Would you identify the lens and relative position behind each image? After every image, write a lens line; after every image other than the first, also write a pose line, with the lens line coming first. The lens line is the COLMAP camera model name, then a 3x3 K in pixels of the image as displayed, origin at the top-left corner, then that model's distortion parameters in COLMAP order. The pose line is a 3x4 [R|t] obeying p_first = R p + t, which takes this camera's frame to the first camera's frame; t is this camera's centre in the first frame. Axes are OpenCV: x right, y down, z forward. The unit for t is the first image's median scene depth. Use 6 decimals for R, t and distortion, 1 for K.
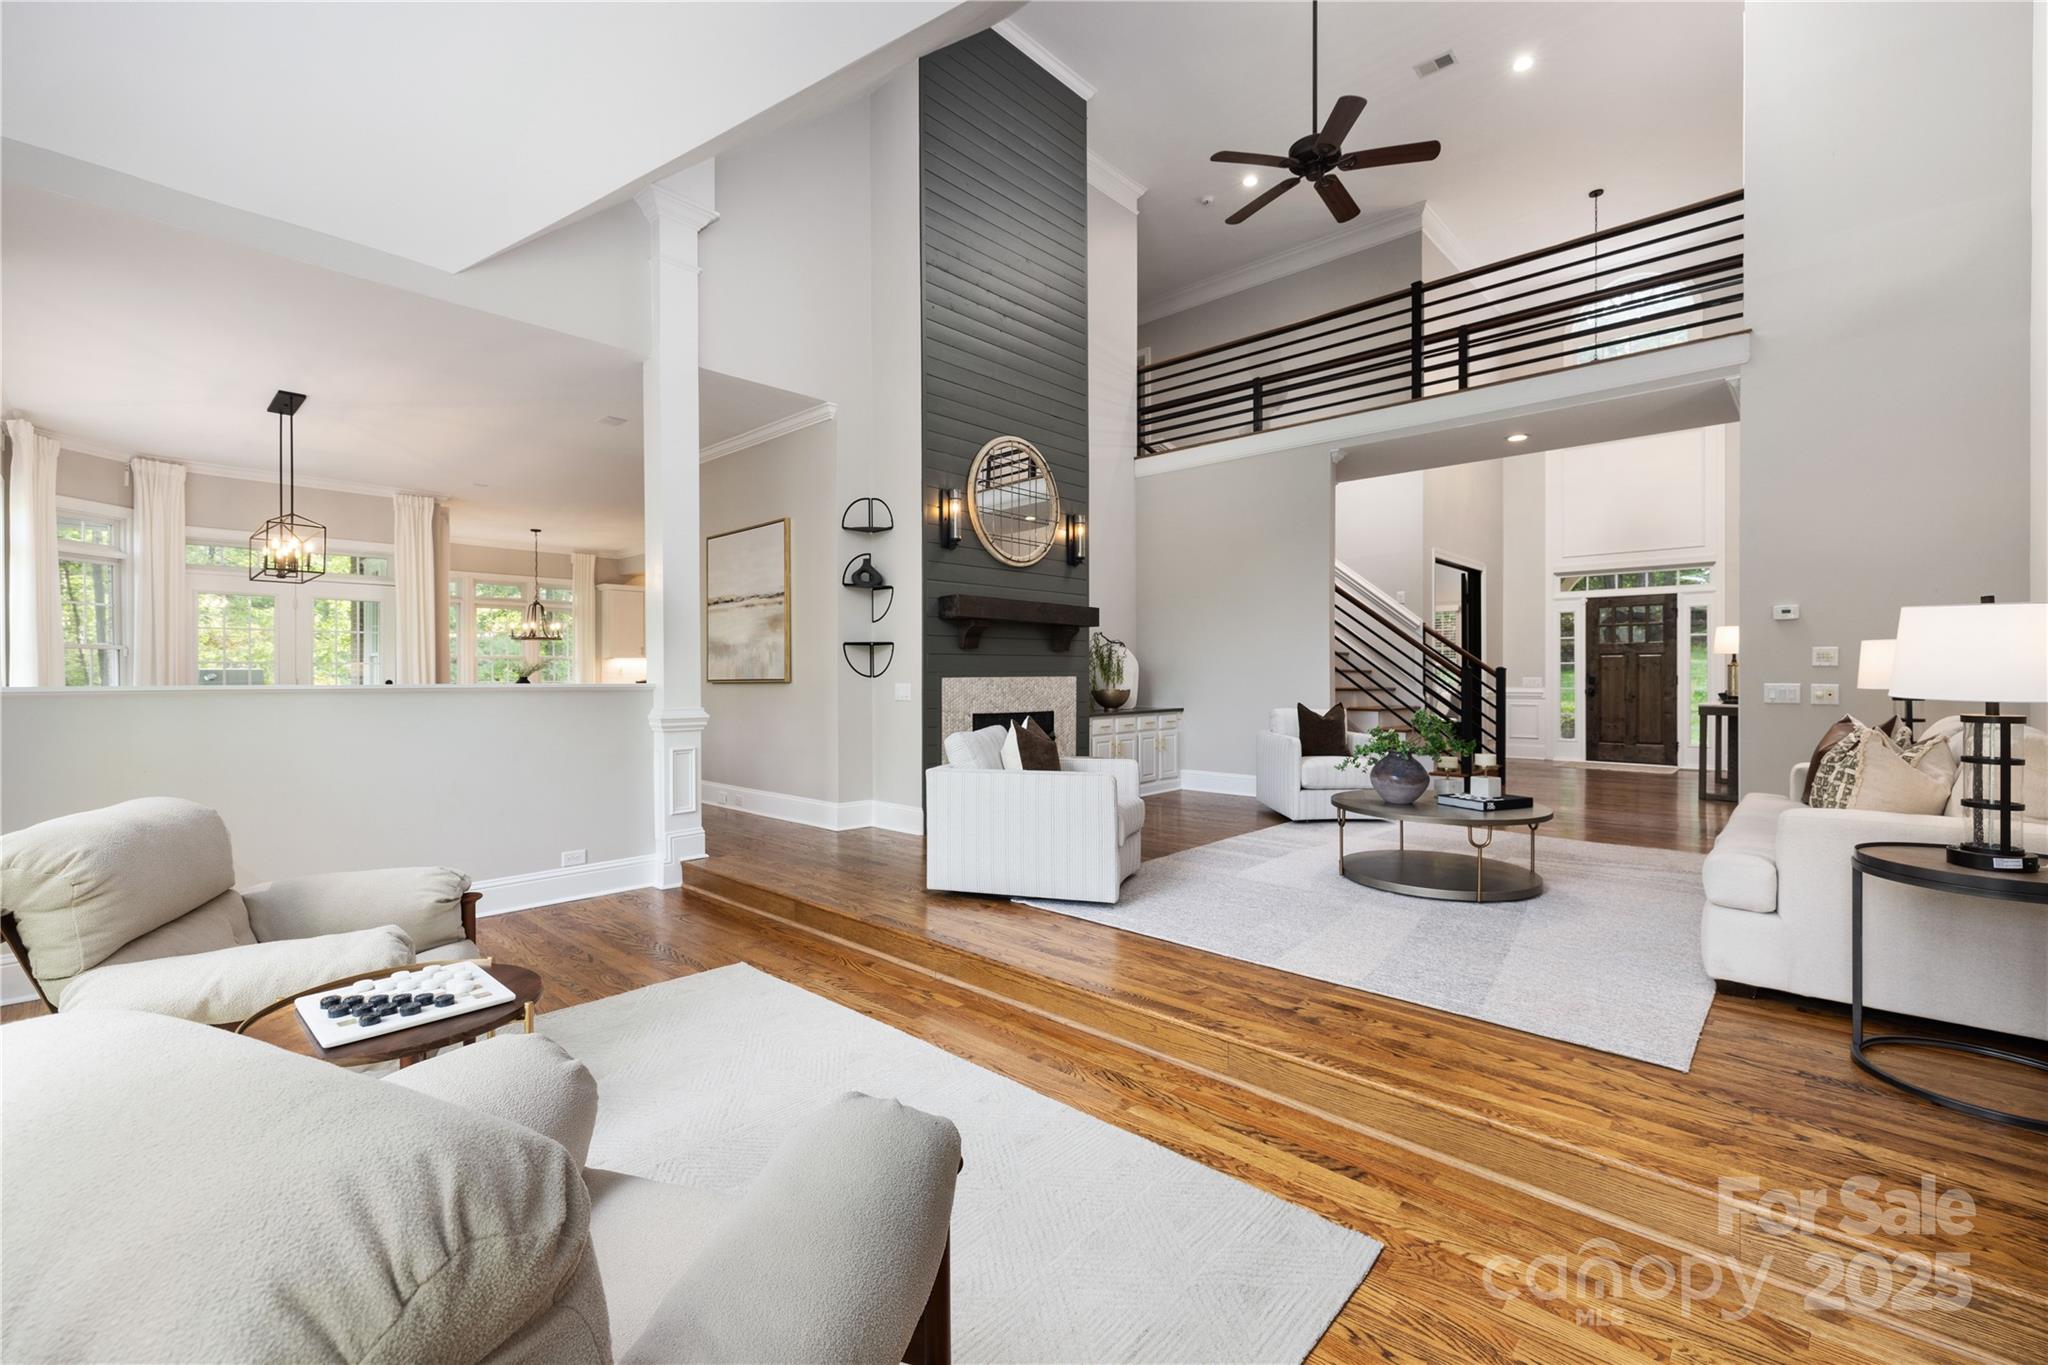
lens RADIAL K [[856.4, 0, 1015.9], [0, 856.4, 683.3], [0, 0, 1]] dist [0.001120, -0.000655]
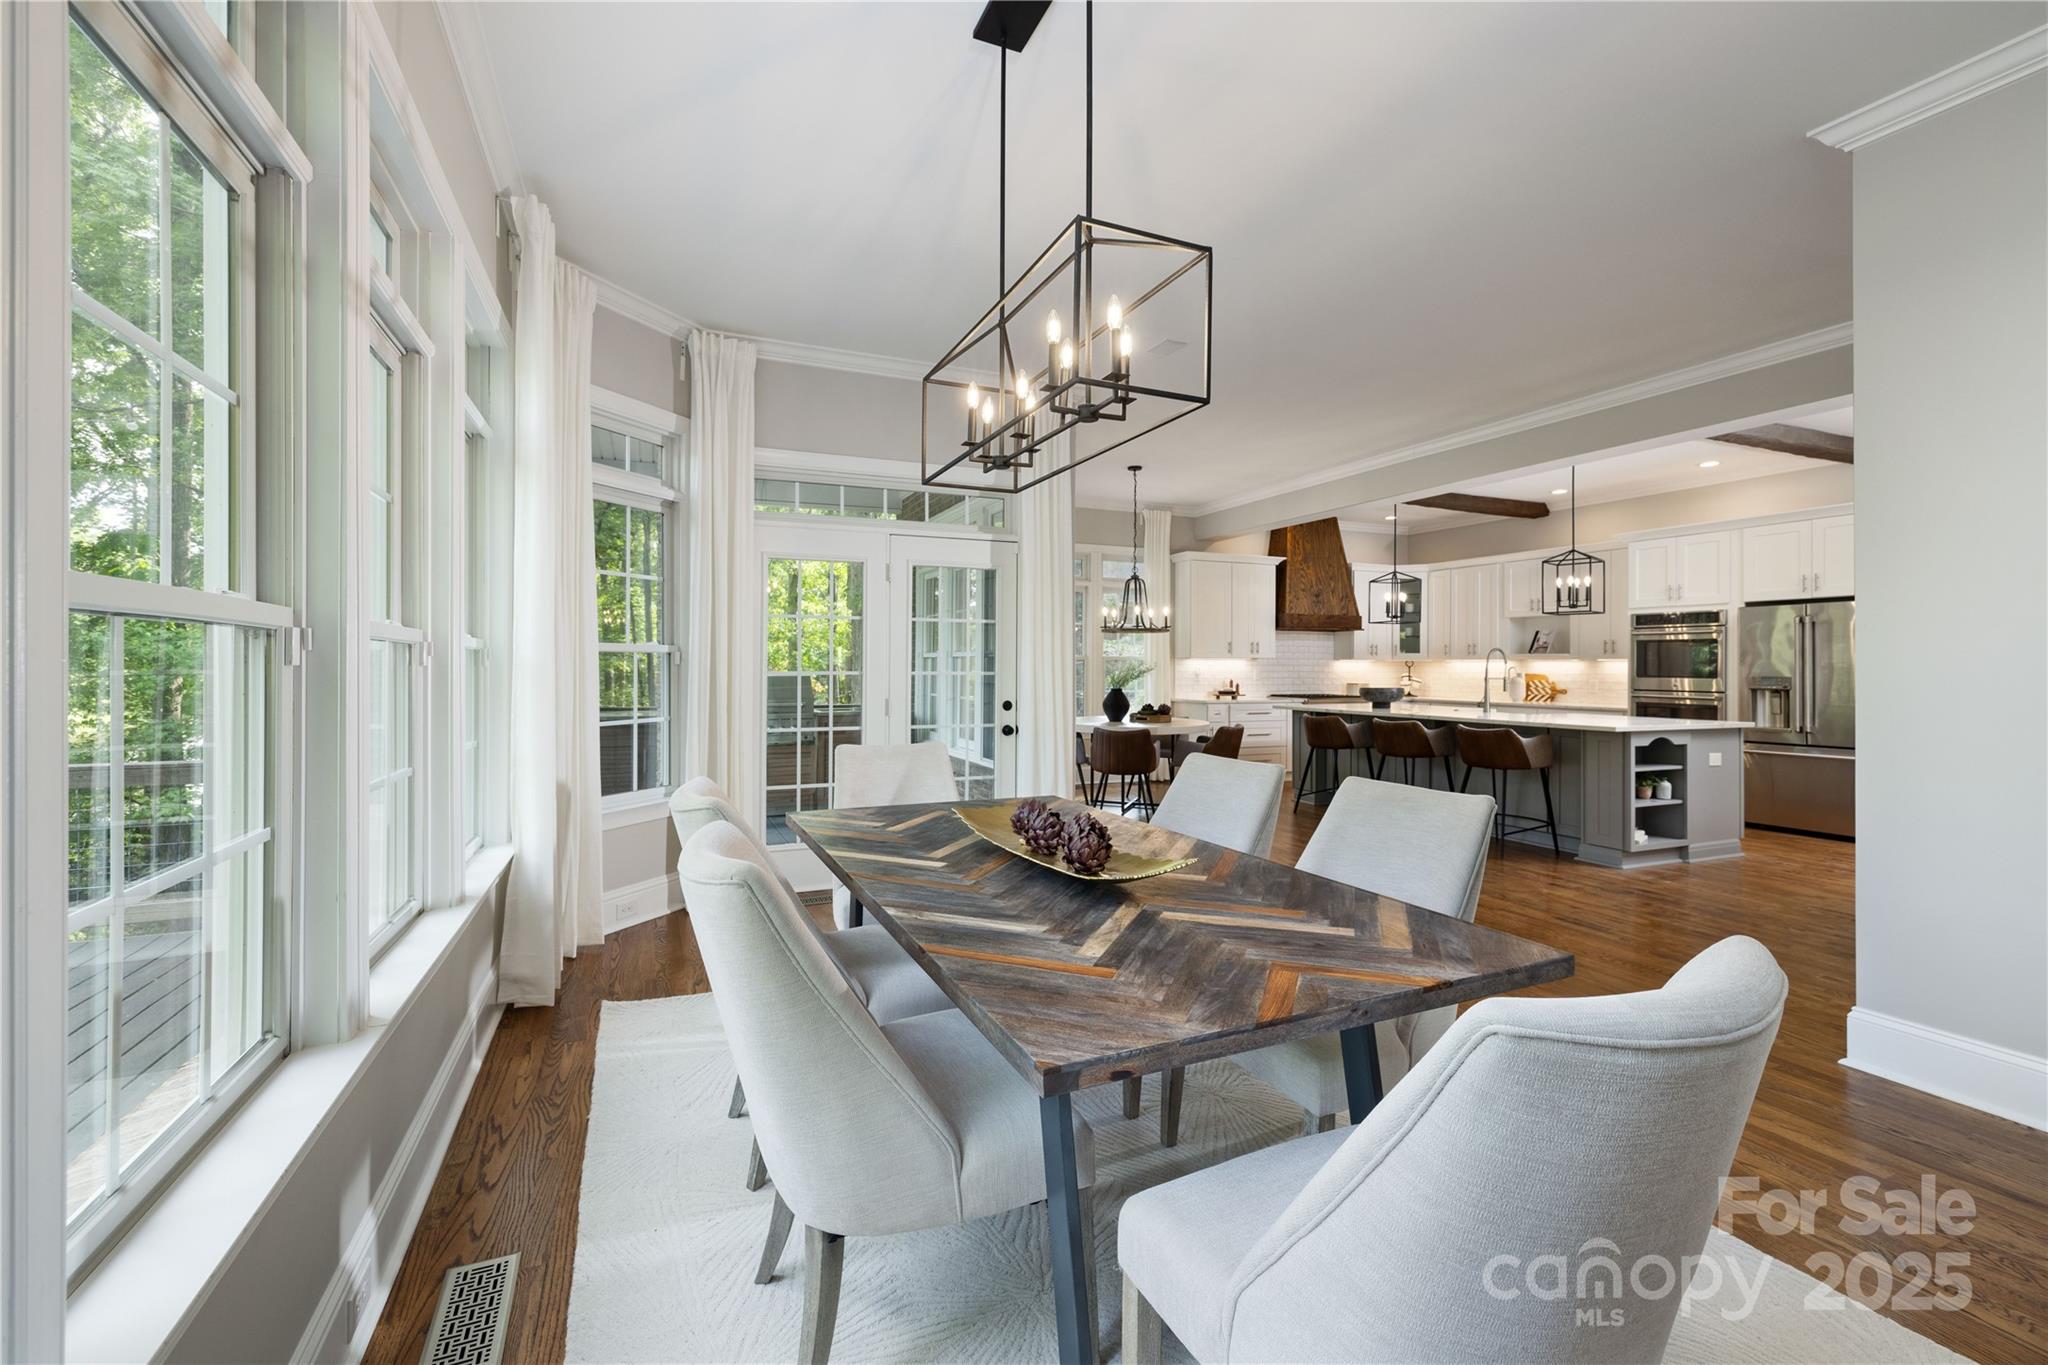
lens RADIAL K [[856.4, 0, 1007.9], [0, 856.4, 672.5], [0, 0, 1]] dist [0.001120, -0.000655]
pose [[0.913373, 0.004619, -0.407097, -0.394764], [-0.006373, 0.999975, -0.002953, -0.018122], [0.407073, 0.005291, 0.913380, 0.368962]]
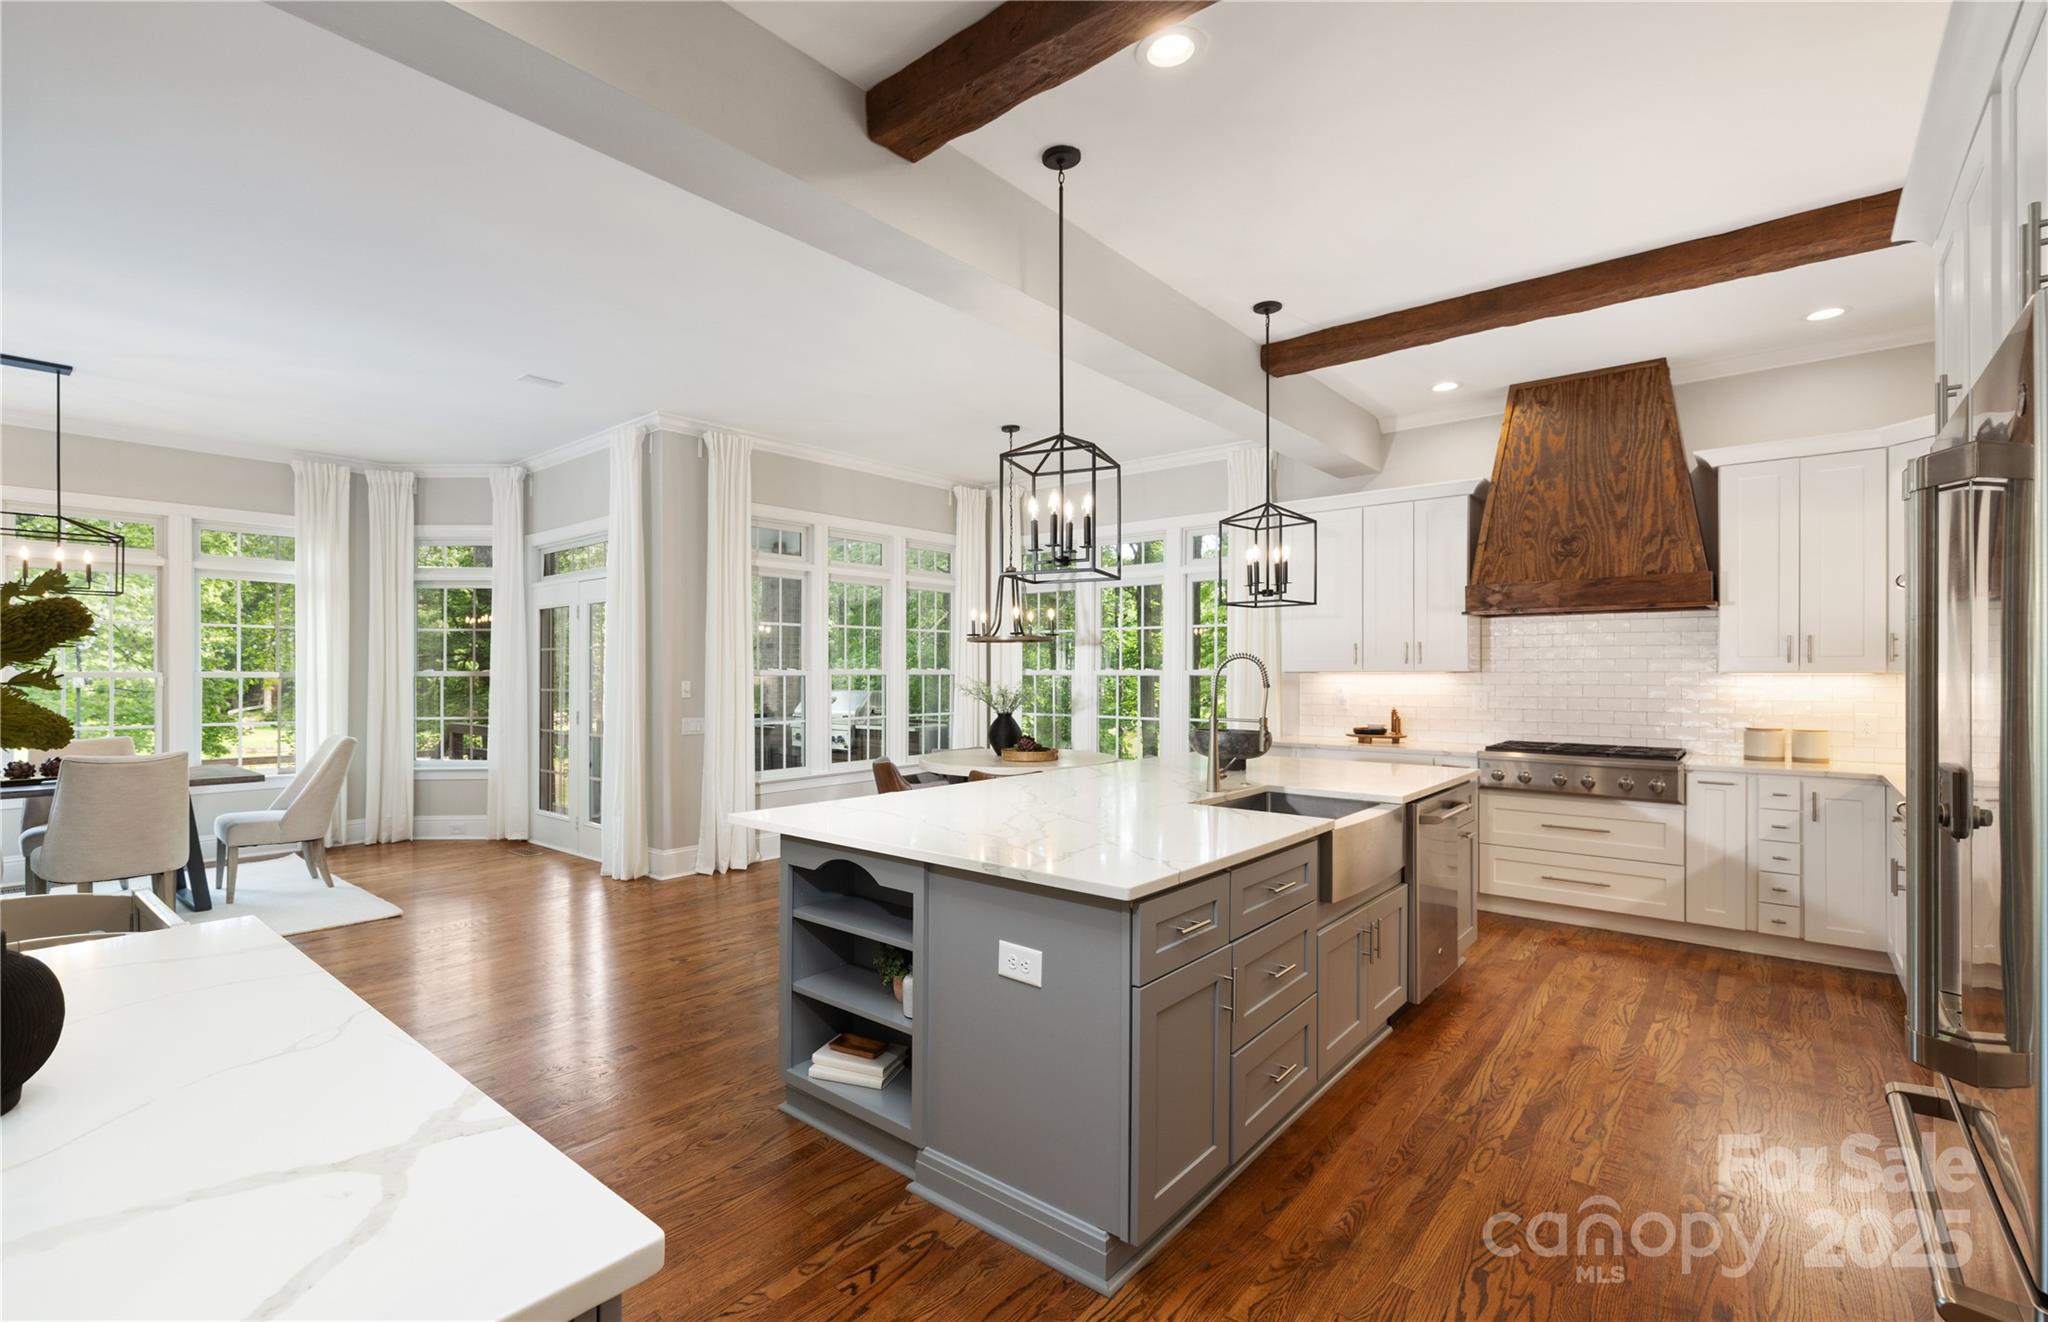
lens RADIAL K [[892.8, 0, 1011.2], [0, 892.8, 669.2], [0, 0, 1]] dist [-0.001151, -0.000020]
pose [[0.034421, -0.001184, -0.999407, -0.023604], [-0.005740, 0.999983, -0.001383, -0.035331], [0.999391, 0.005785, 0.034413, 1.020482]]
